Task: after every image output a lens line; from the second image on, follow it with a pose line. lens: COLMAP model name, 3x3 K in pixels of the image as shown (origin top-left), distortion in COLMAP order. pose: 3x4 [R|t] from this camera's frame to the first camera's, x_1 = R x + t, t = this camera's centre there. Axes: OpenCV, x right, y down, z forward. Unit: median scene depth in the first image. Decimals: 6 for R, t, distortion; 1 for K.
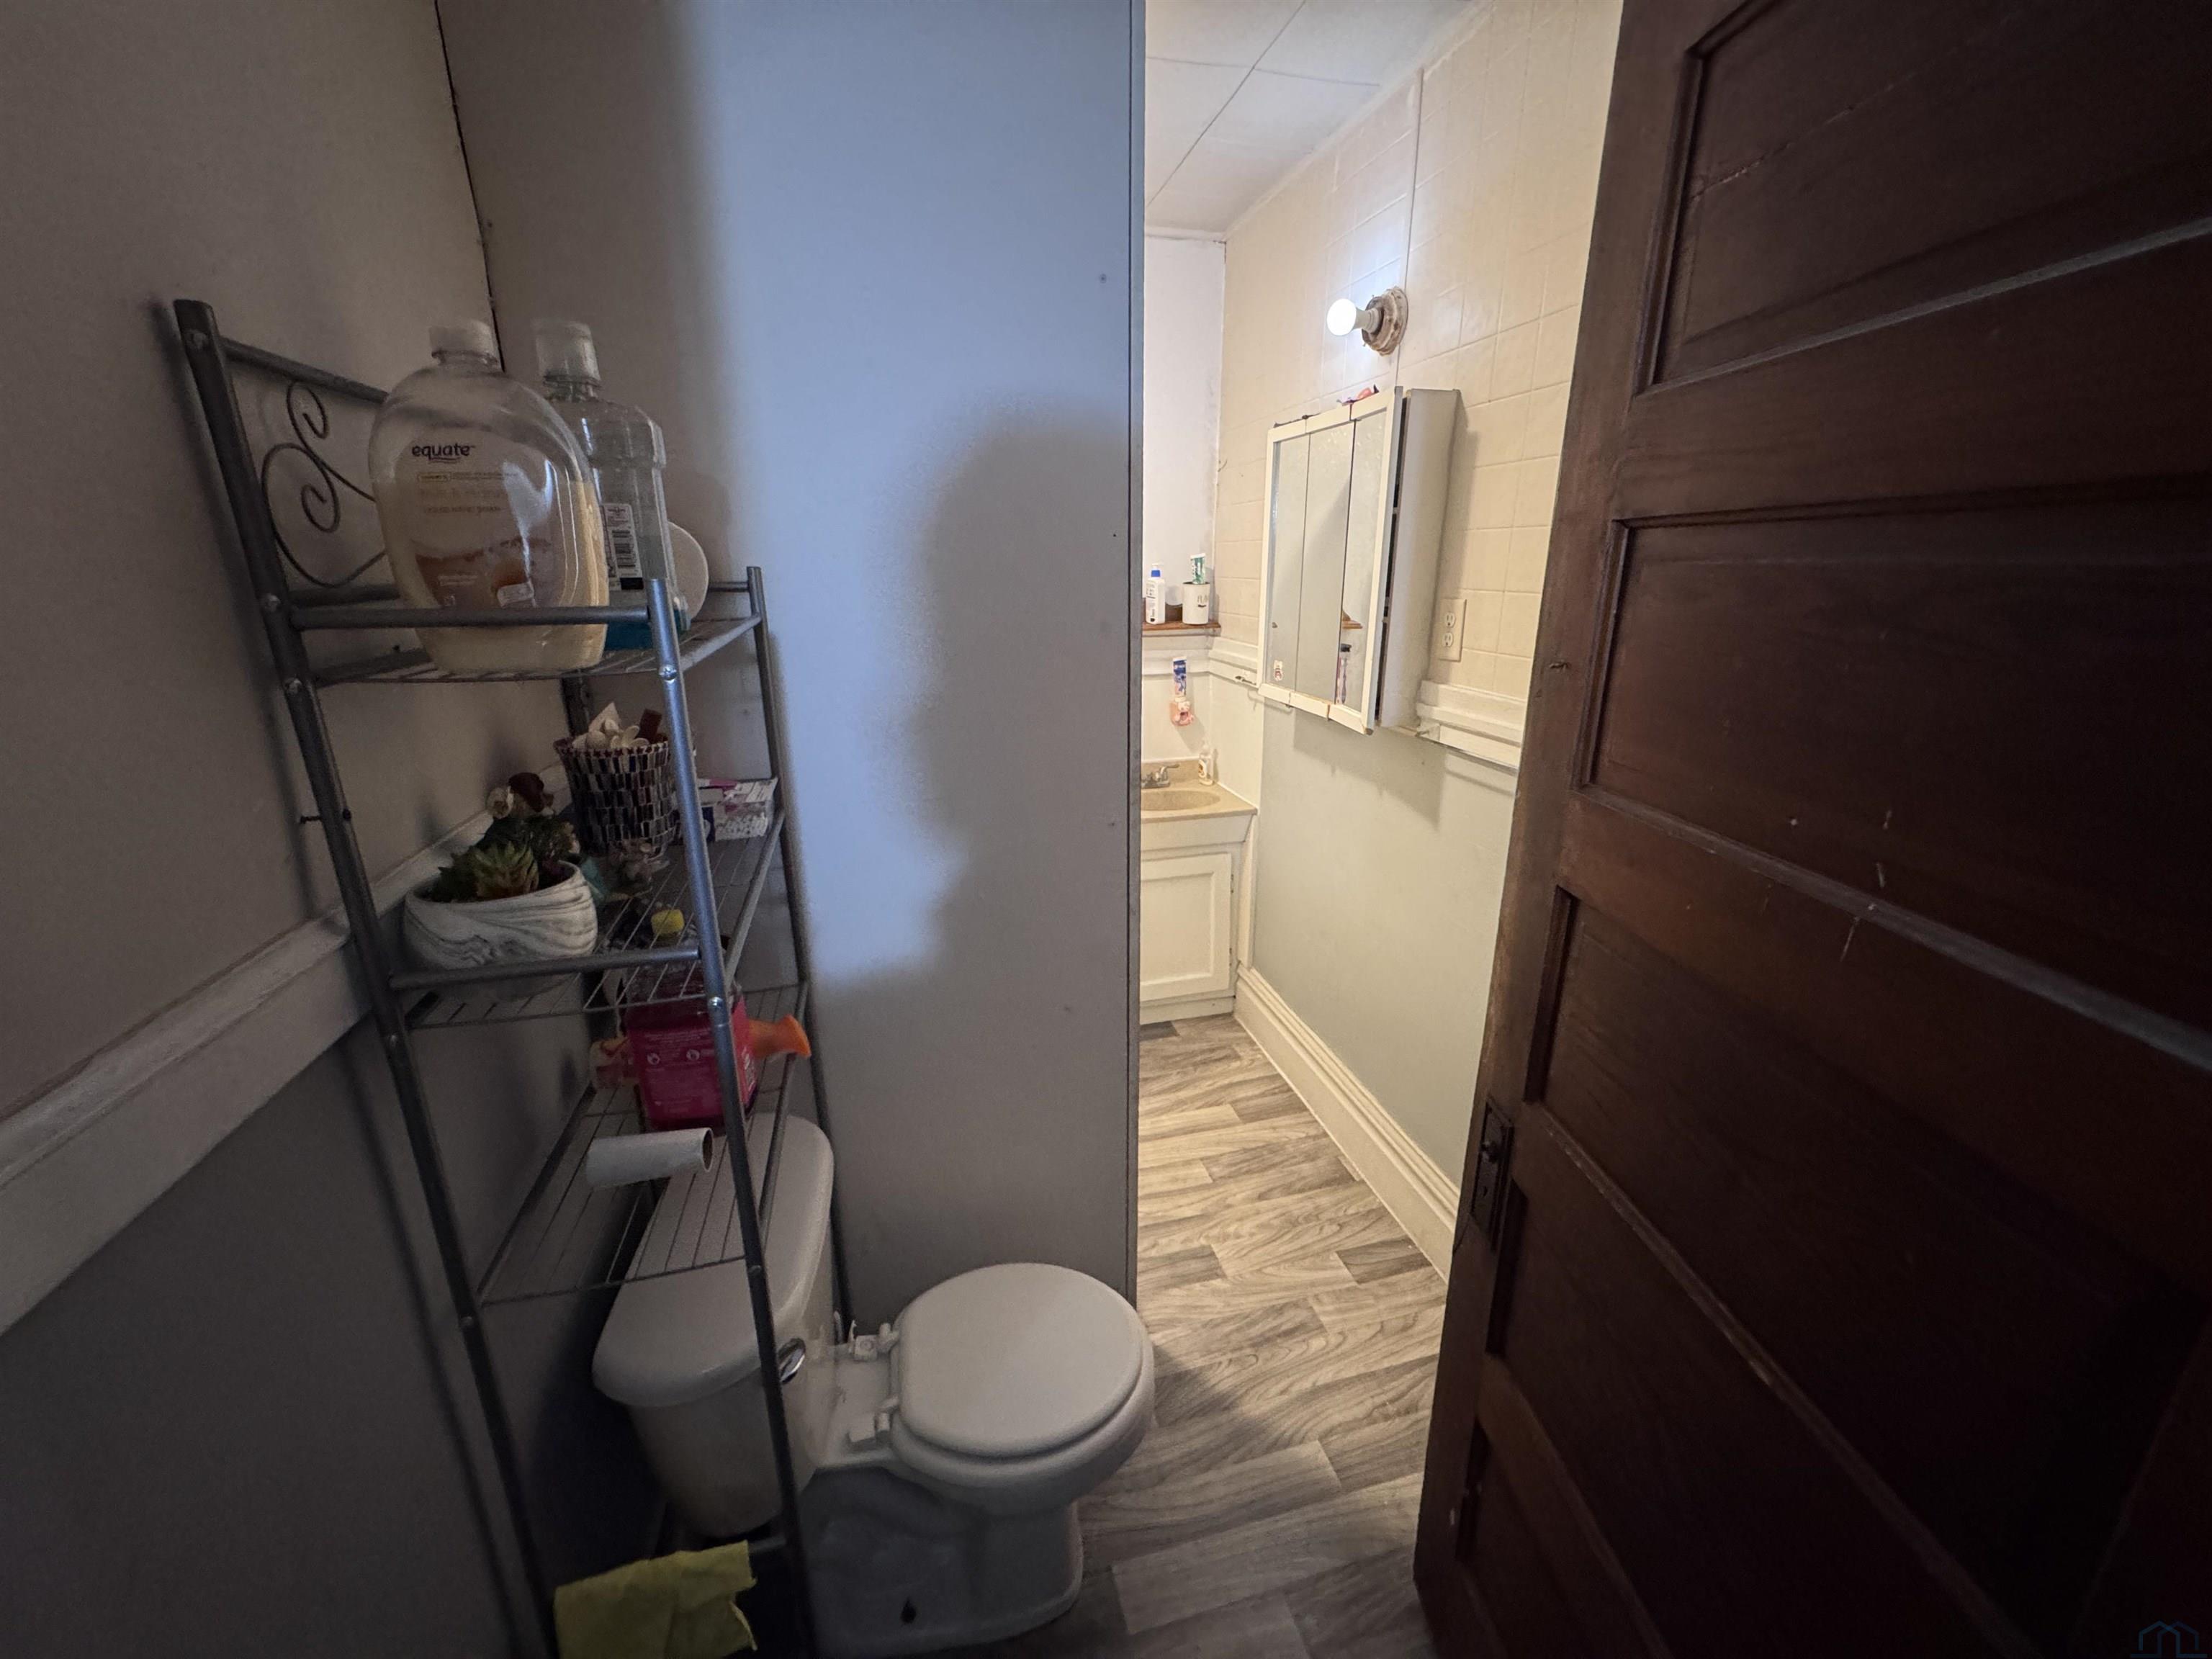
lens RADIAL K [[887.6, 0, 1106.0], [0, 887.6, 829.5], [0, 0, 1]] dist [-0.000504, 0.000095]
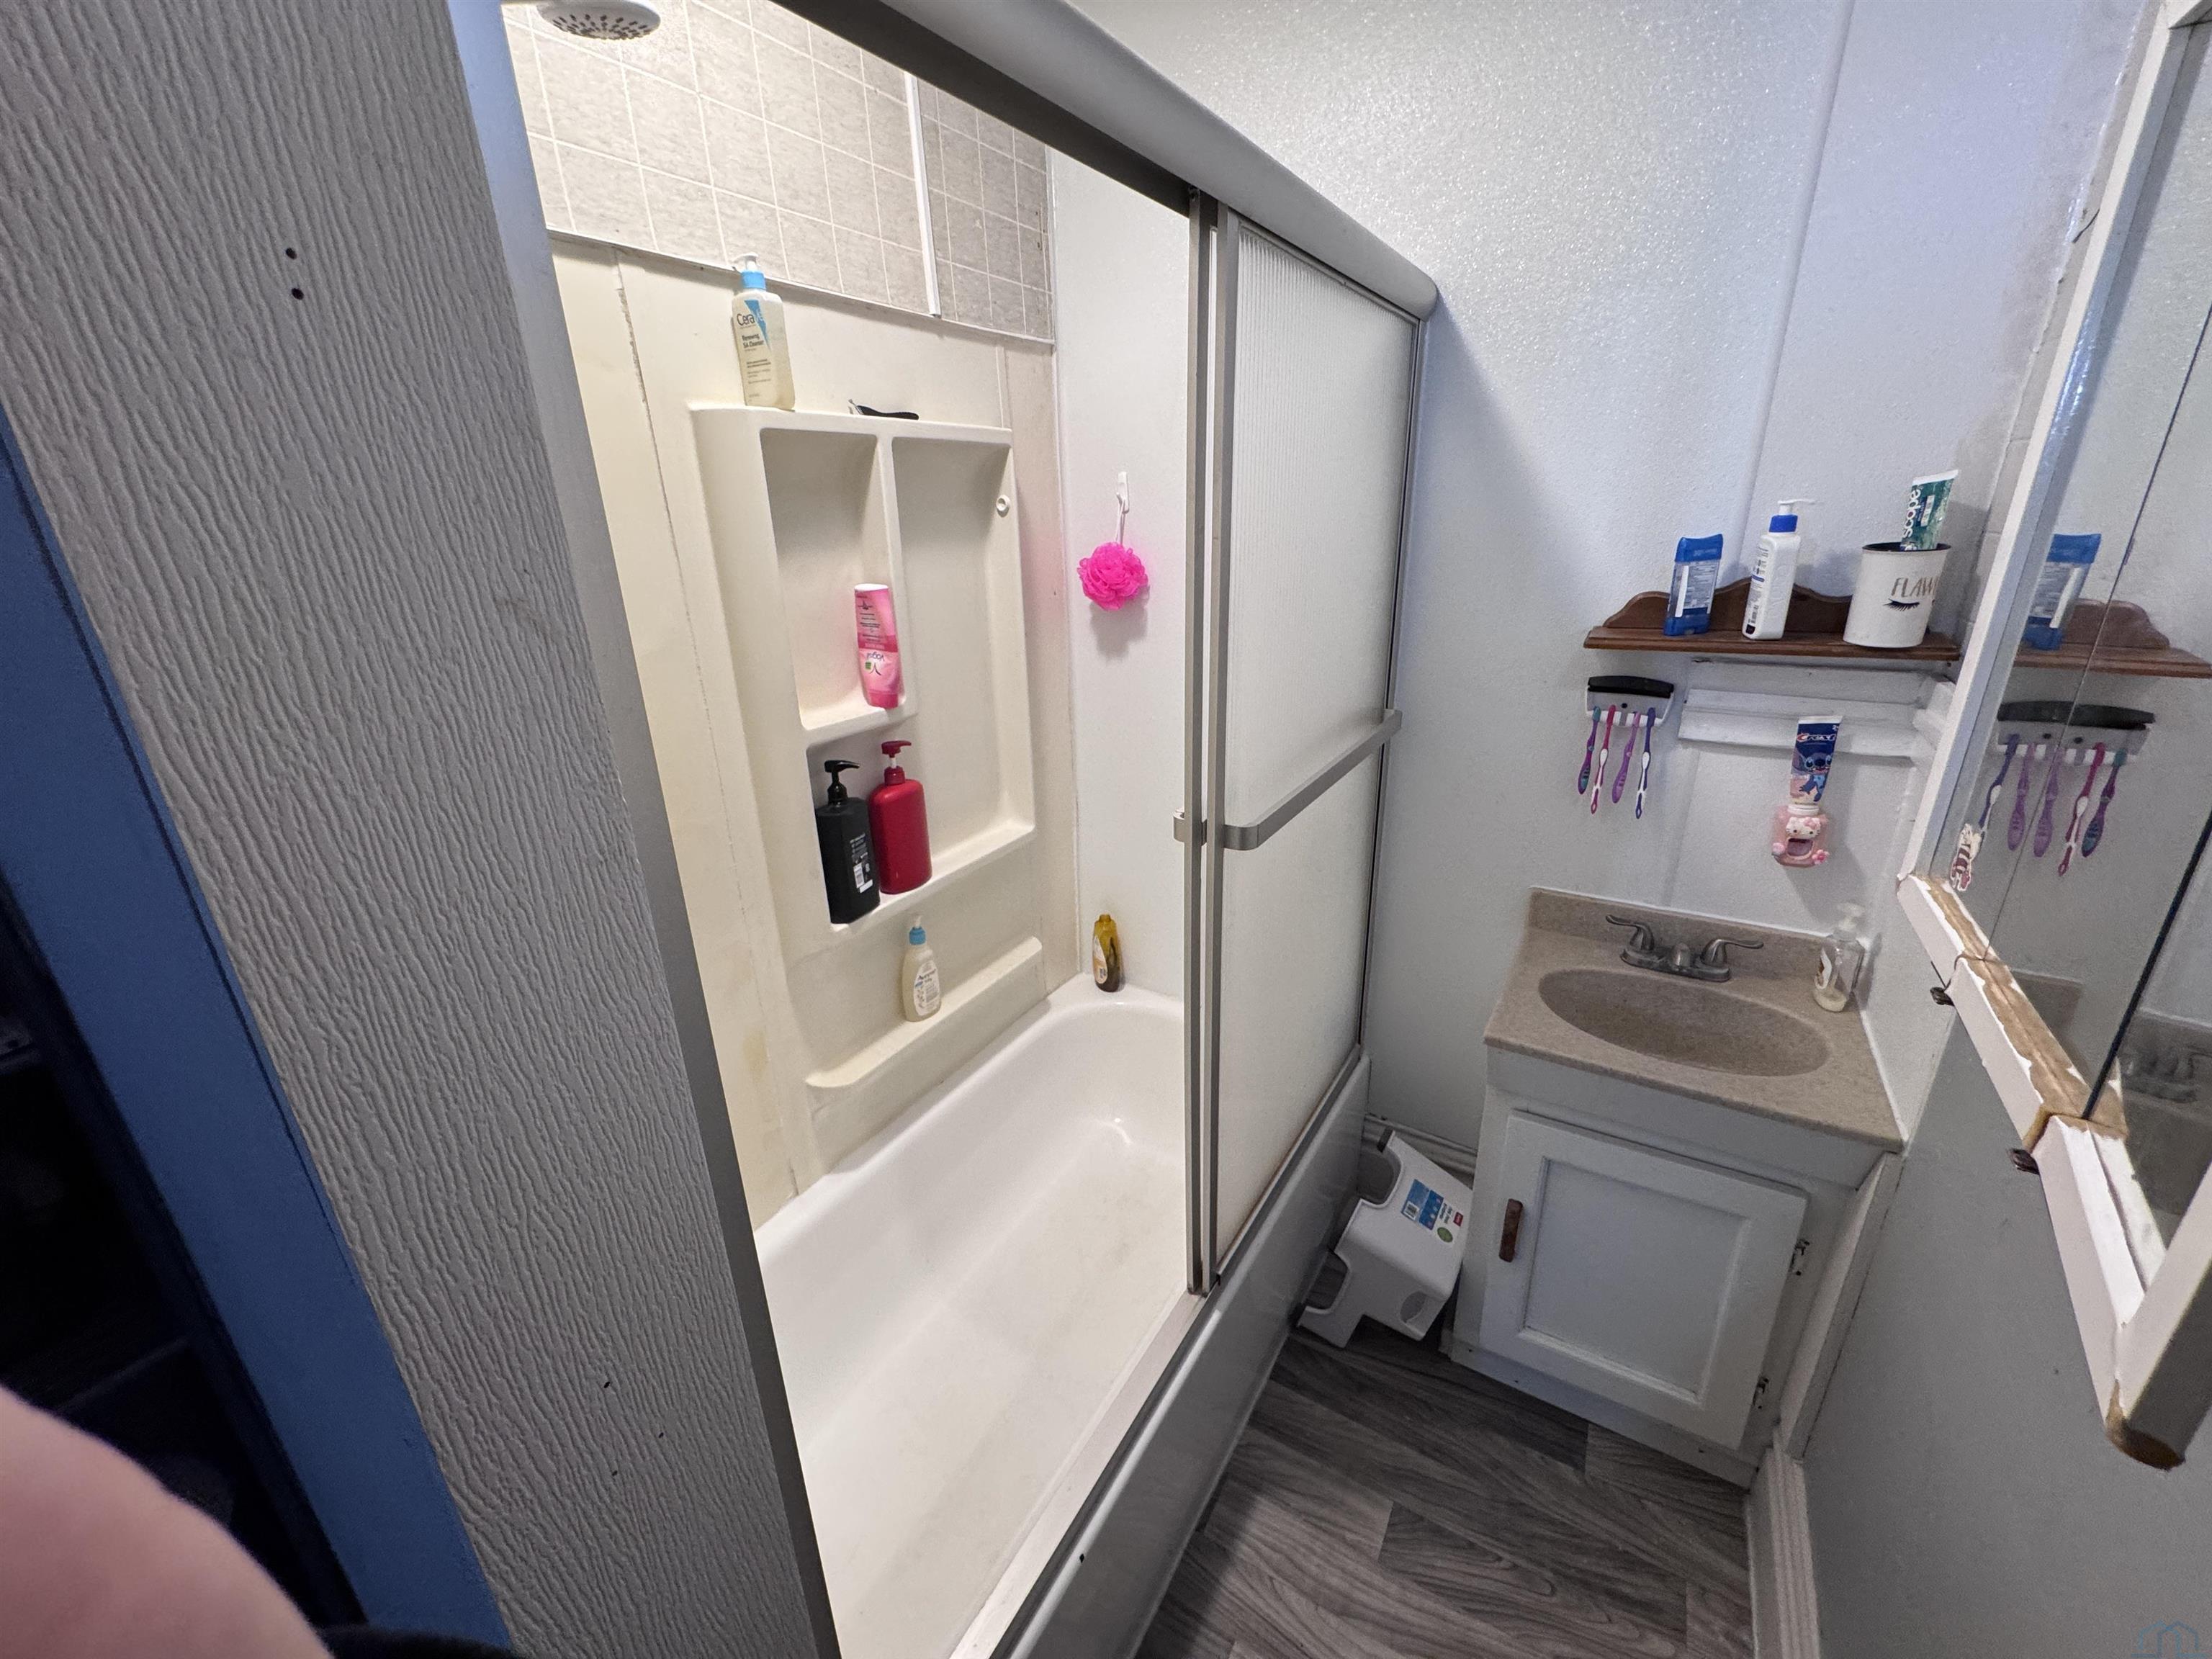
lens RADIAL K [[887.6, 0, 1106.0], [0, 887.6, 829.5], [0, 0, 1]] dist [-0.000504, 0.000095]
pose [[0.697750, 0.234946, -0.676717, 0.149883], [-0.190919, 0.971507, 0.140439, -0.137511], [0.690431, 0.031207, 0.722725, 0.451438]]
